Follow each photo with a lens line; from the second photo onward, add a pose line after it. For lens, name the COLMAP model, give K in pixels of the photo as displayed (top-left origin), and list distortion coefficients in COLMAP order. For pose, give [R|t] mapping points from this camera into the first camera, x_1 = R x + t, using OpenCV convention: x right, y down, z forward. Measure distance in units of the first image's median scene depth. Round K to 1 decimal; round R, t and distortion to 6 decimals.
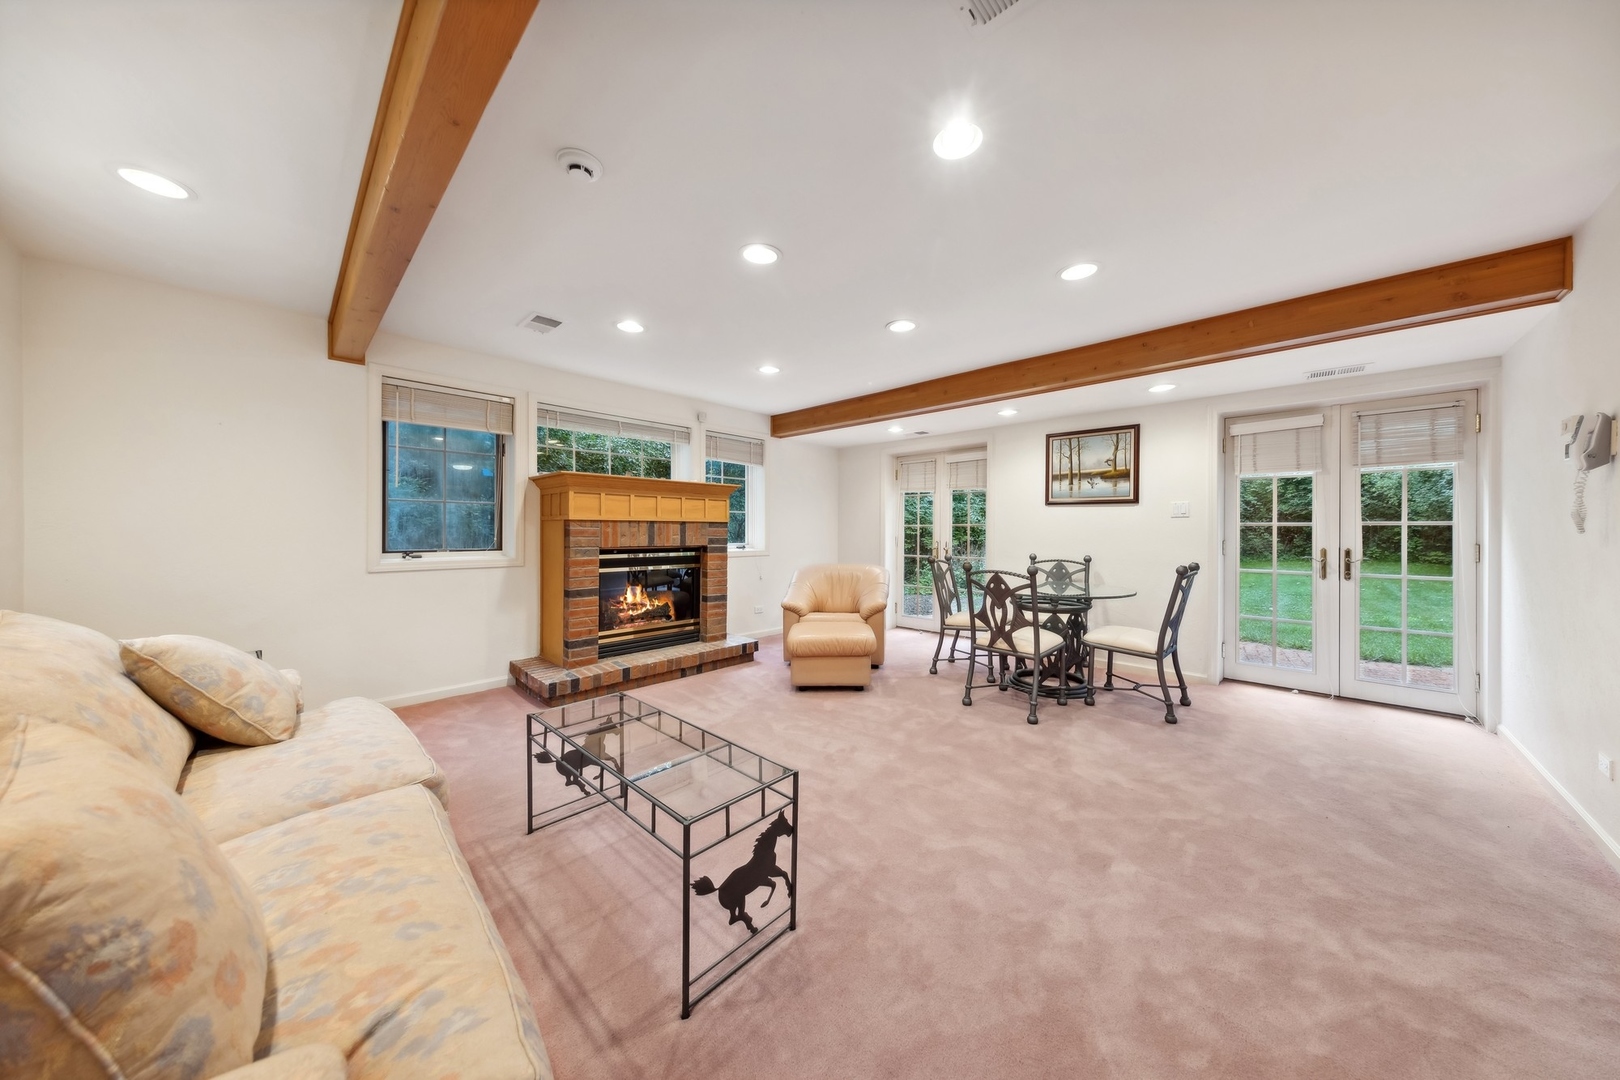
lens RADIAL K [[519.8, 0, 809.7], [0, 519.8, 526.2], [0, 0, 1]] dist [0.000835, -0.000030]
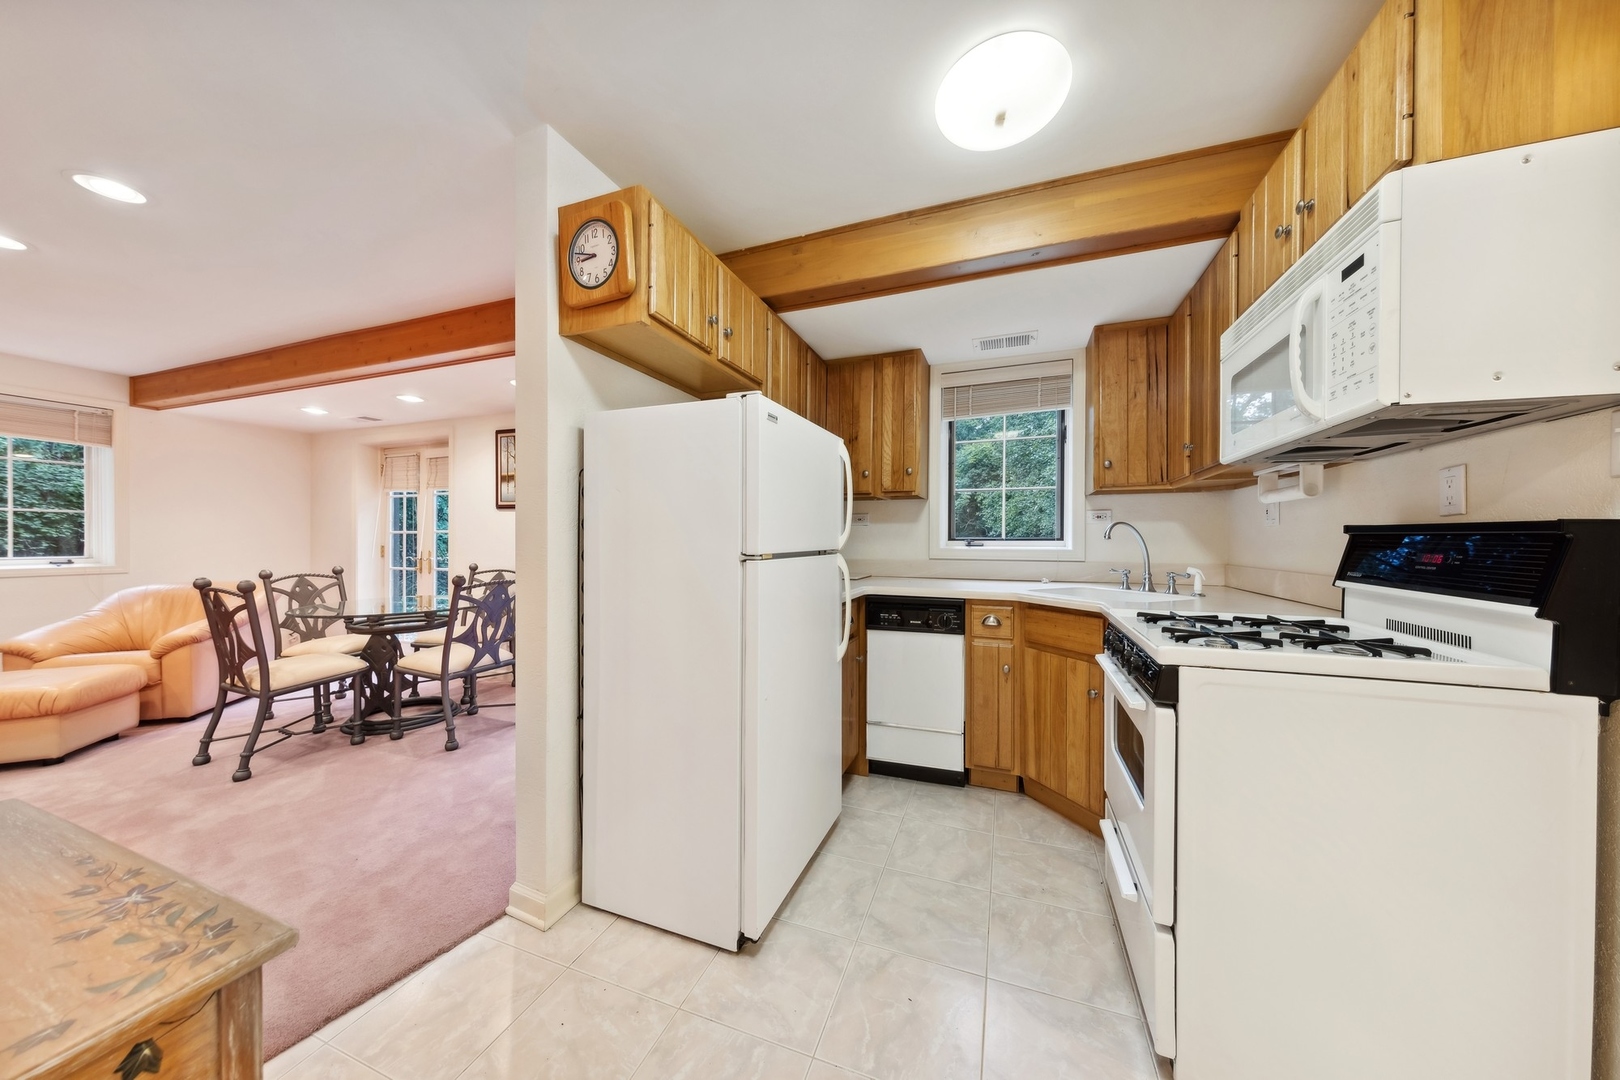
lens RADIAL K [[519.8, 0, 821.2], [0, 519.8, 545.8], [0, 0, 1]] dist [0.000835, -0.000030]
pose [[0.911761, -0.008504, 0.410633, 0.605596], [-0.000808, 0.999747, 0.022499, 0.002216], [-0.410721, -0.020845, 0.911523, -0.052790]]
